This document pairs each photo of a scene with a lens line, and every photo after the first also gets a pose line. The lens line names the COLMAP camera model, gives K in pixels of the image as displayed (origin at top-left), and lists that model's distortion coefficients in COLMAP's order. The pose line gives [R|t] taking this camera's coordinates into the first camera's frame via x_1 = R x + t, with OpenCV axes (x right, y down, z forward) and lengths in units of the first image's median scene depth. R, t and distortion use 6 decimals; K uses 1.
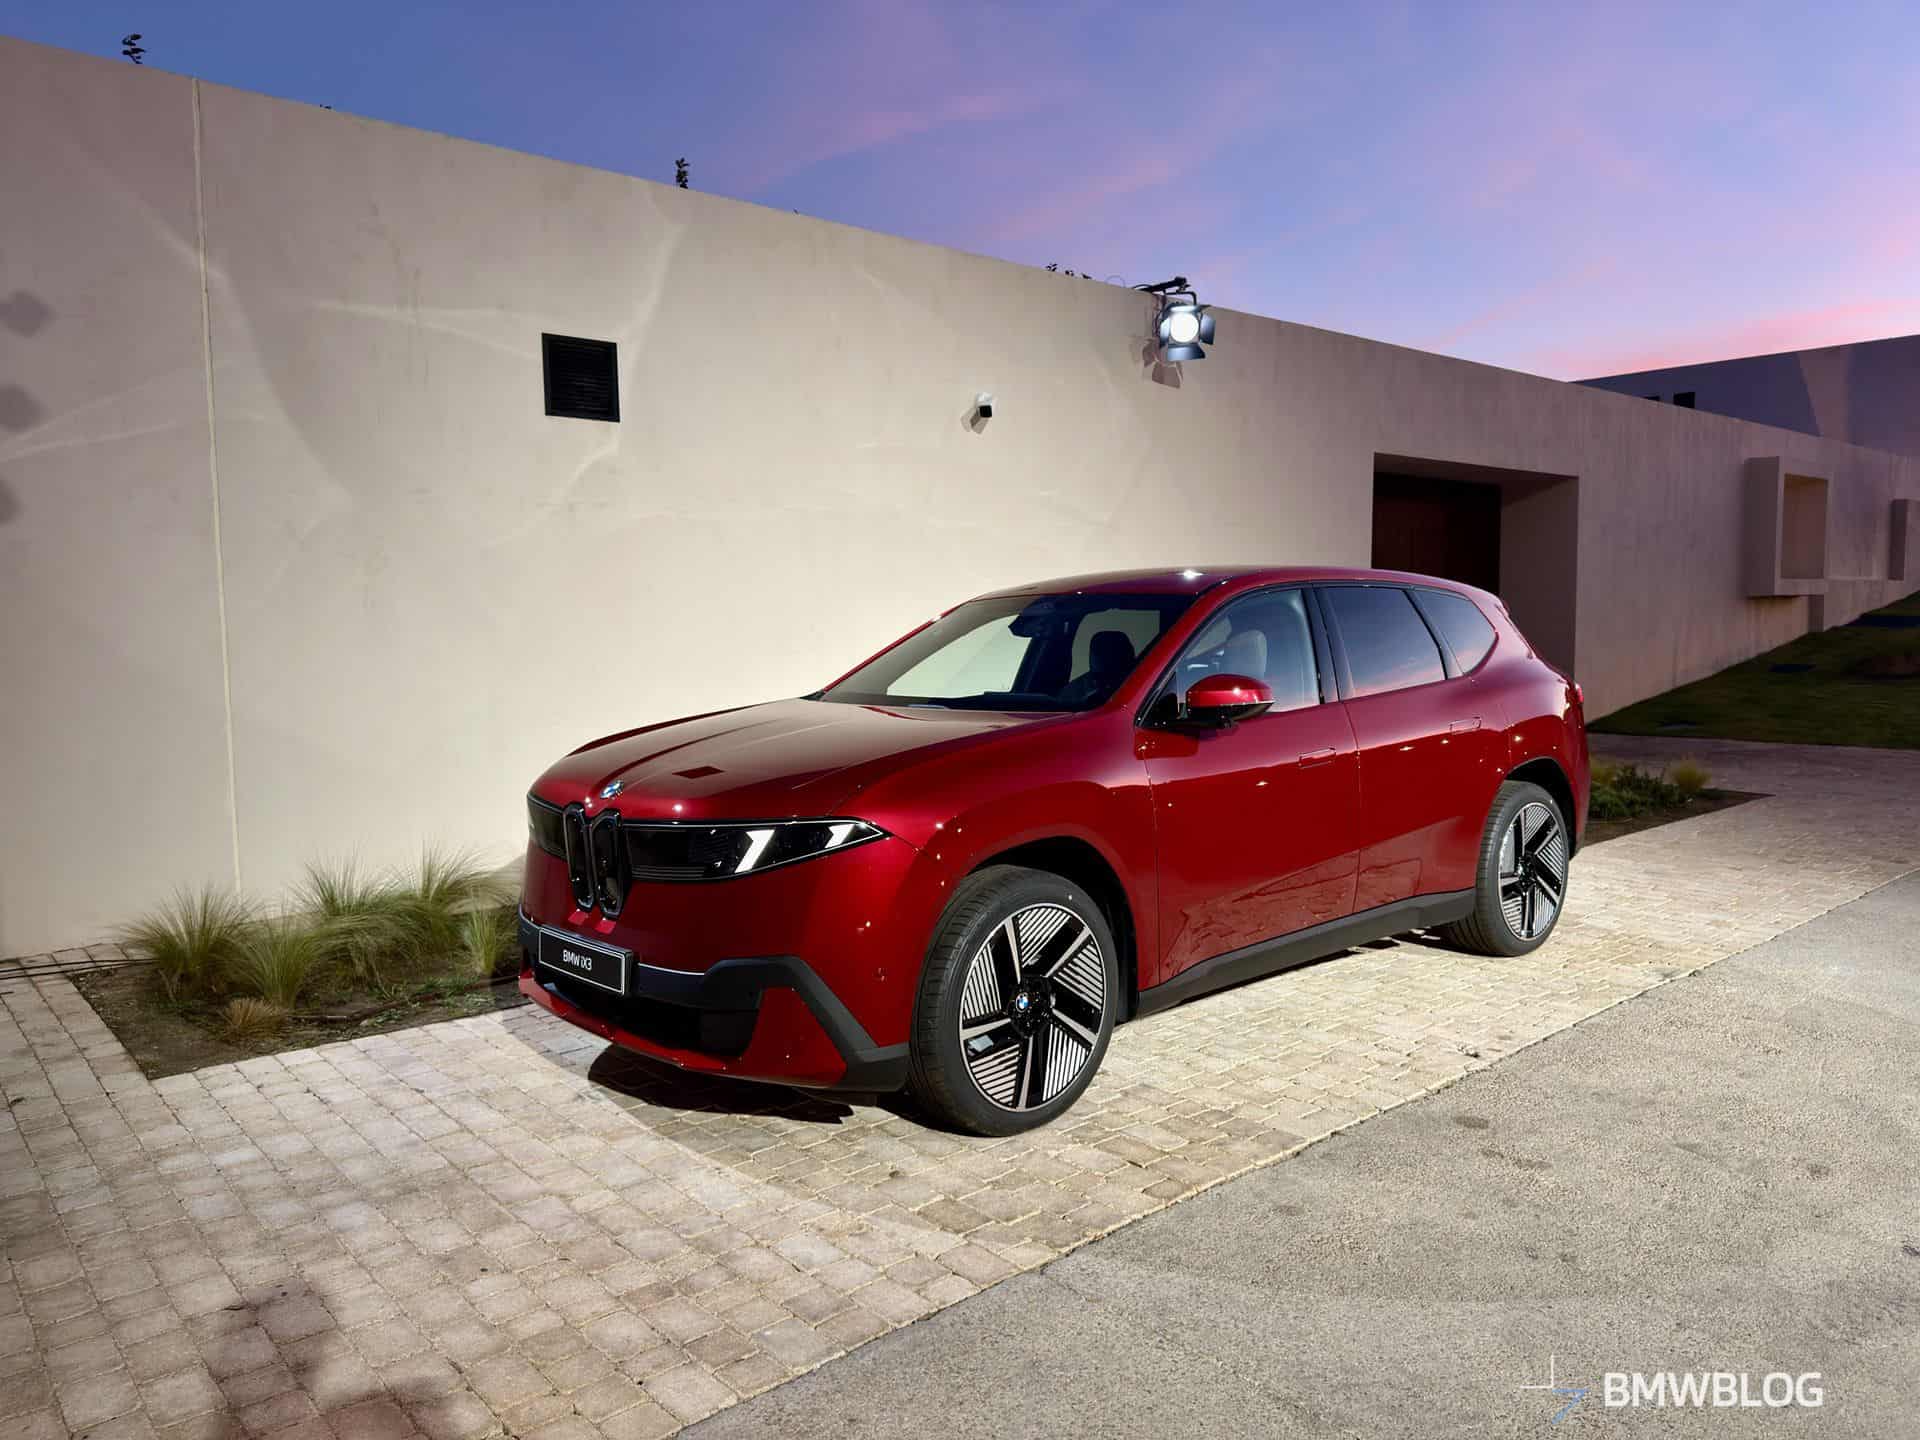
lens RADIAL K [[1328.5, 0, 960.0], [0, 1328.5, 720.0], [0, 0, 1]] dist [0.082734, -0.118963]
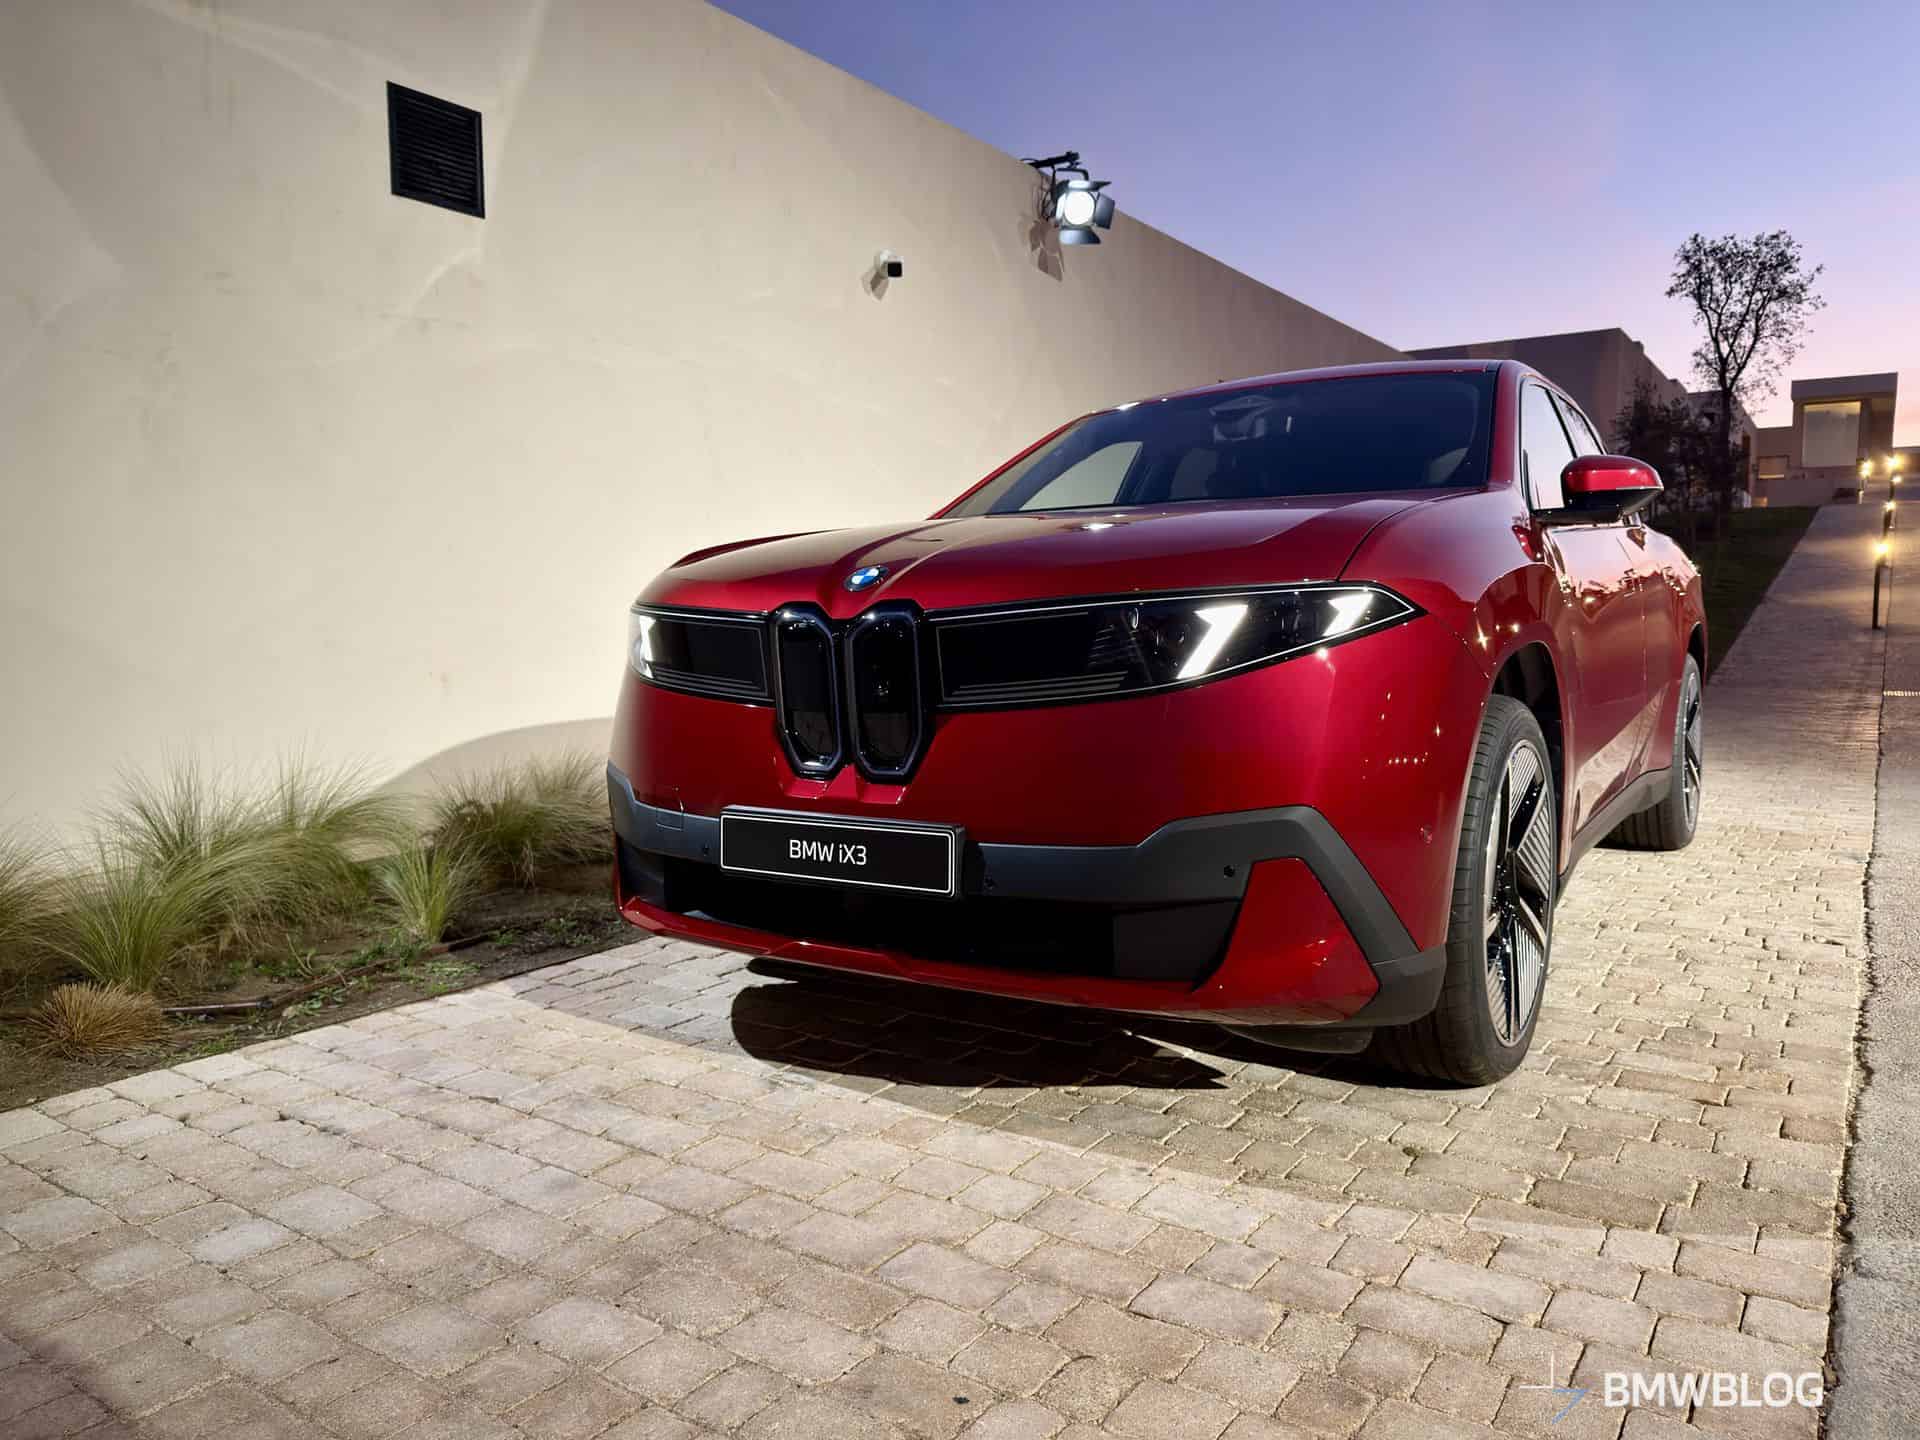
lens RADIAL K [[1349.0, 0, 976.1], [0, 1349.0, 696.3], [0, 0, 1]] dist [0.054132, -0.072969]
pose [[0.966655, -0.014587, 0.255666, -0.364984], [0.017396, 0.999811, -0.008730, 0.111610], [-0.255490, 0.012887, 0.966726, 0.379405]]
